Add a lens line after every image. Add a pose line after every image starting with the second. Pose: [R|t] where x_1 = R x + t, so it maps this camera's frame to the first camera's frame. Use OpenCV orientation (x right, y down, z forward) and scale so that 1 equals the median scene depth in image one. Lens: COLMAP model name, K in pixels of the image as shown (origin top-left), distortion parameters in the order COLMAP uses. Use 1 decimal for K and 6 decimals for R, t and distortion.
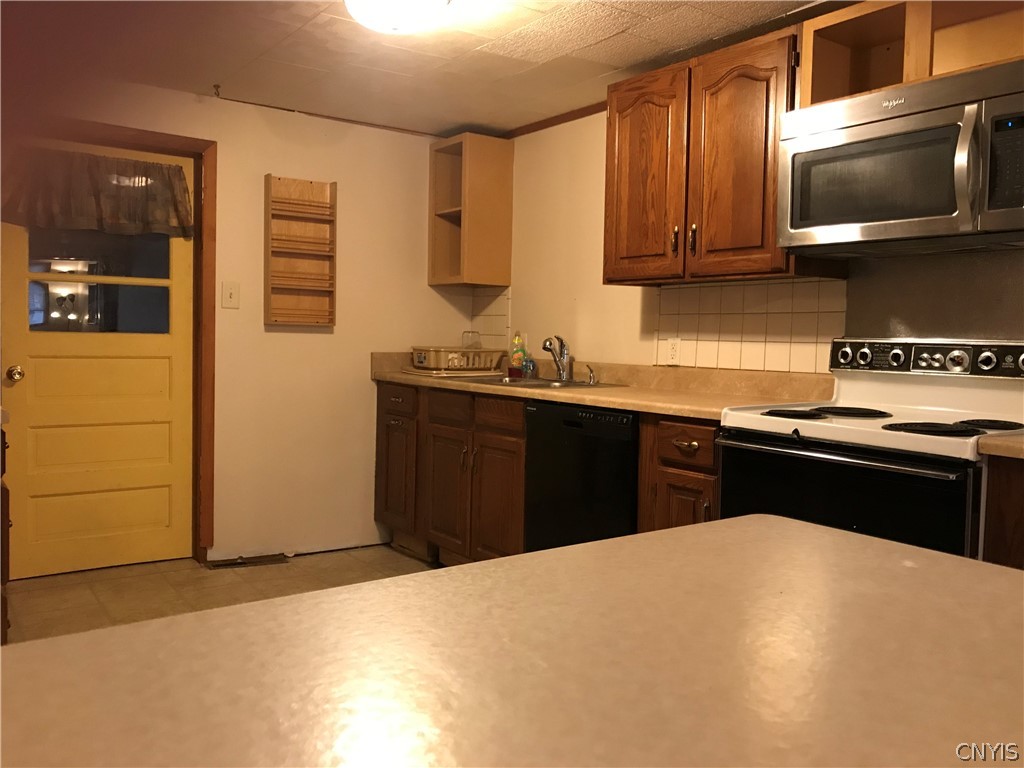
lens RADIAL K [[856.7, 0, 506.0], [0, 856.7, 381.7], [0, 0, 1]] dist [0.039349, -0.031207]
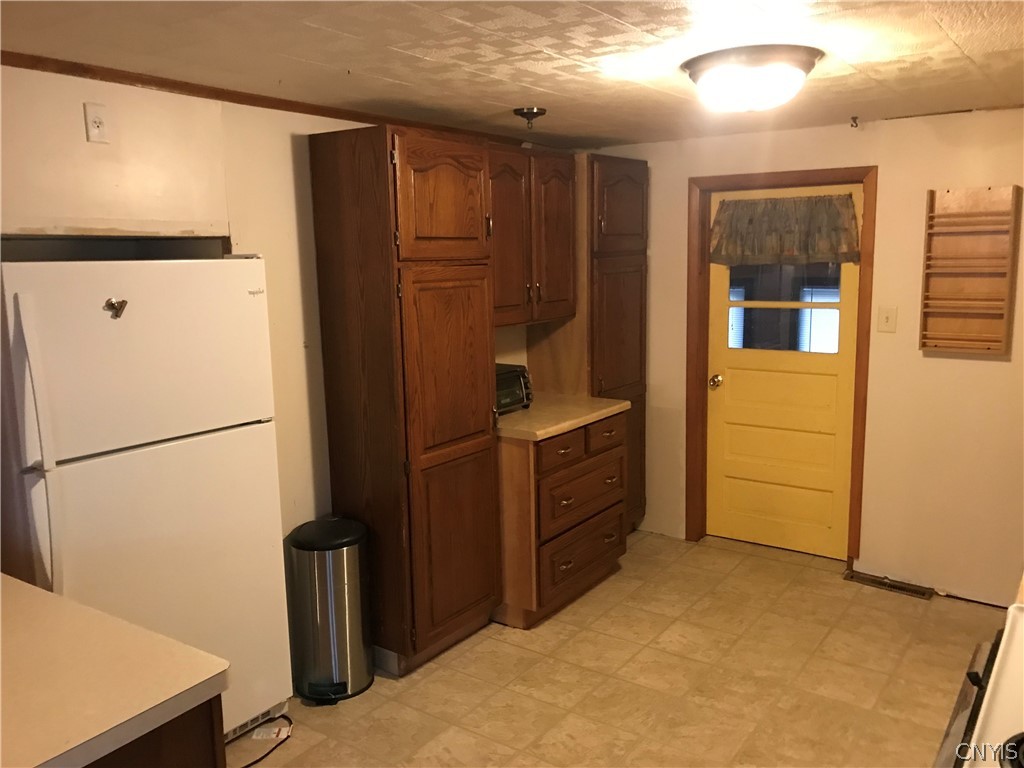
lens RADIAL K [[856.7, 0, 509.4], [0, 856.7, 384.7], [0, 0, 1]] dist [0.039349, -0.031207]
pose [[0.312581, 0.121369, -0.942105, 0.492122], [-0.020396, 0.992433, 0.121086, -0.137273], [0.949672, -0.018634, 0.312691, 0.276705]]
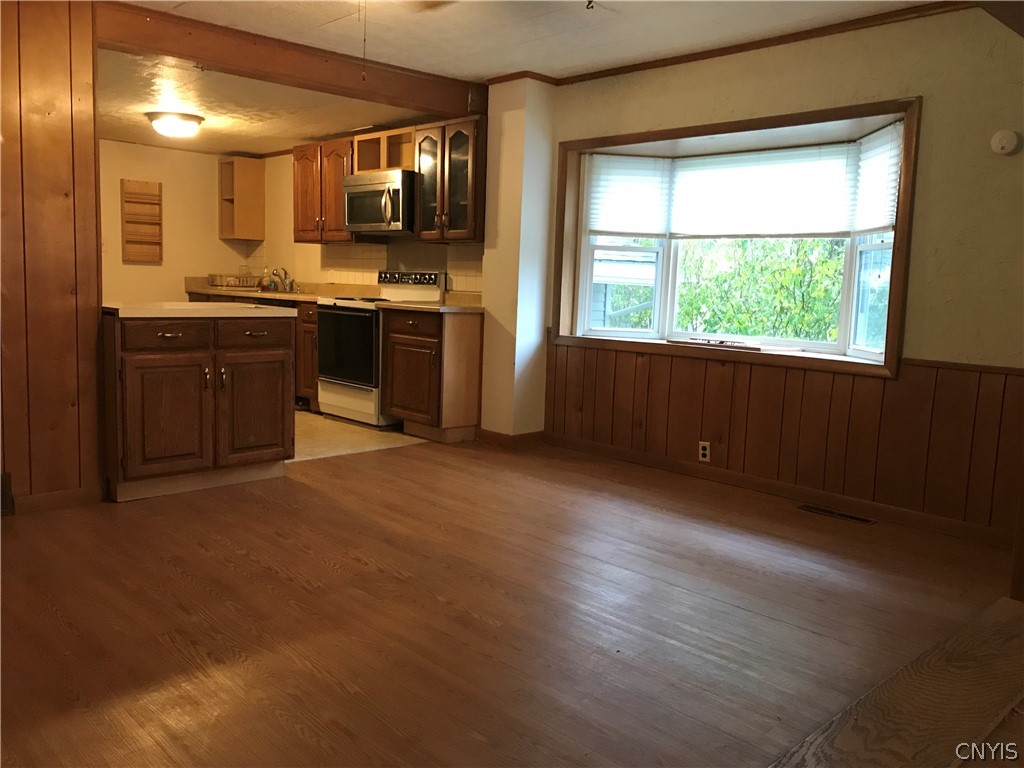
lens RADIAL K [[856.7, 0, 504.2], [0, 856.7, 385.5], [0, 0, 1]] dist [0.039349, -0.031207]
pose [[0.991250, -0.007874, 0.131764, 0.295984], [-0.001663, 0.997395, 0.072115, 0.068917], [-0.131989, -0.071704, 0.988654, -0.994514]]
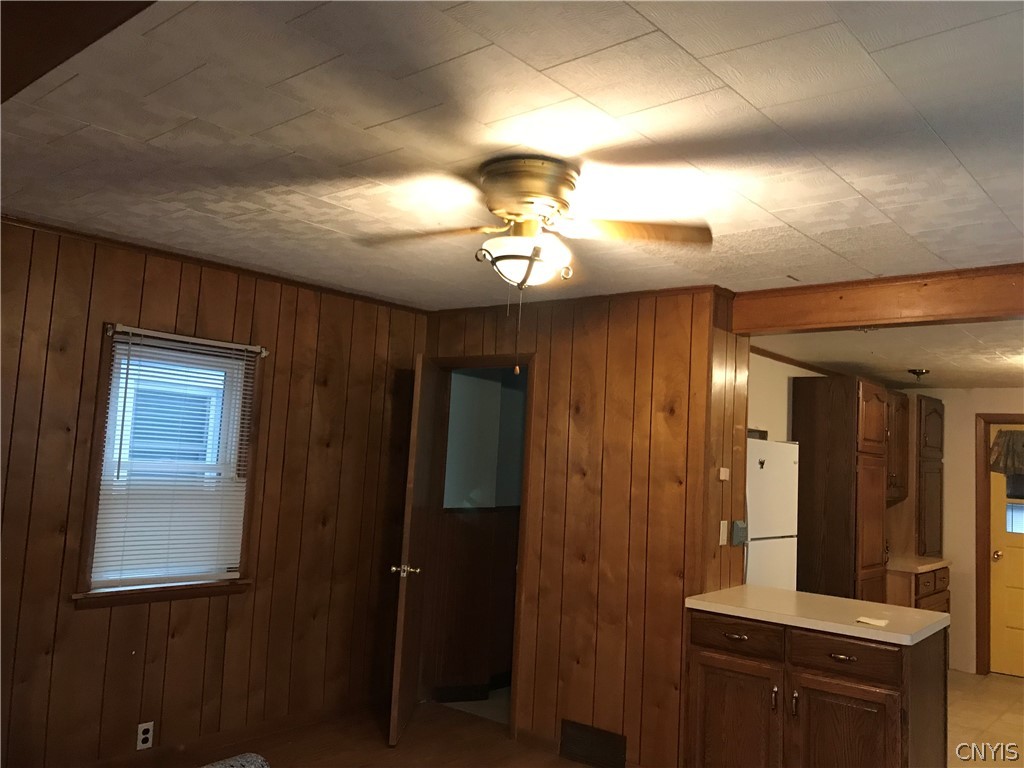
lens RADIAL K [[856.7, 0, 510.6], [0, 856.7, 379.8], [0, 0, 1]] dist [0.039349, -0.031207]
pose [[0.235082, -0.093367, -0.967481, 0.891406], [-0.095551, 0.988334, -0.118597, -0.053460], [0.967268, 0.120324, 0.223418, -0.398078]]
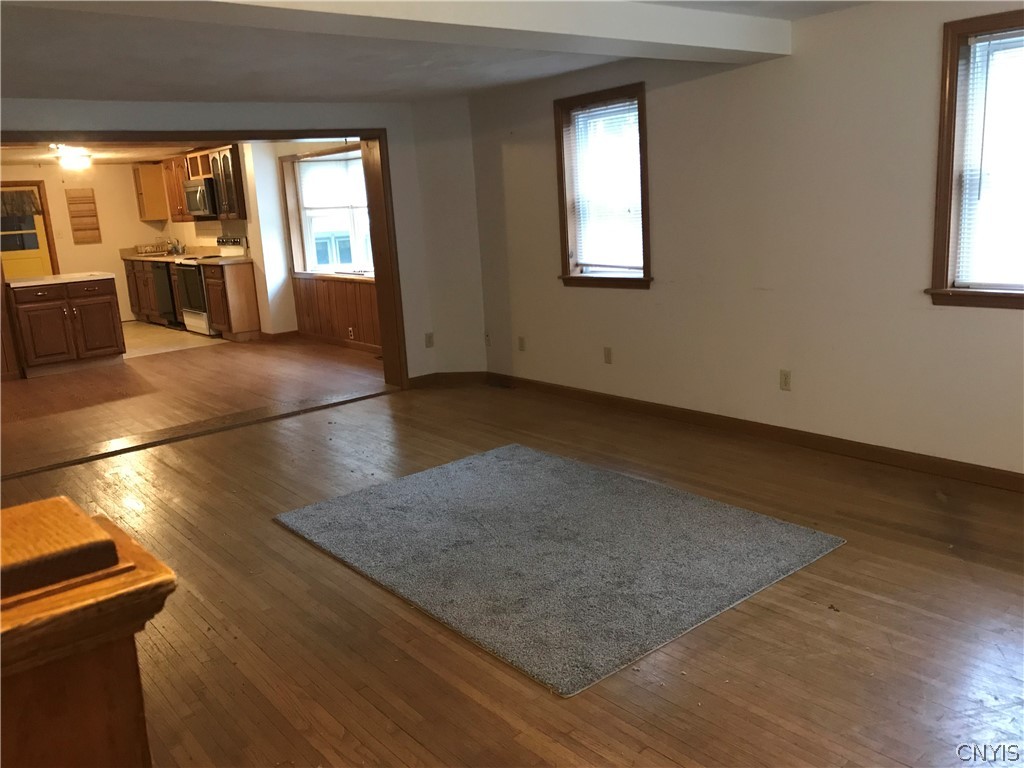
lens RADIAL K [[856.7, 0, 513.3], [0, 856.7, 387.6], [0, 0, 1]] dist [0.039349, -0.031207]
pose [[0.995069, -0.093412, 0.033360, 1.052951], [0.086751, 0.982653, 0.163913, 0.064196], [-0.048092, -0.160210, 0.985911, -2.017352]]
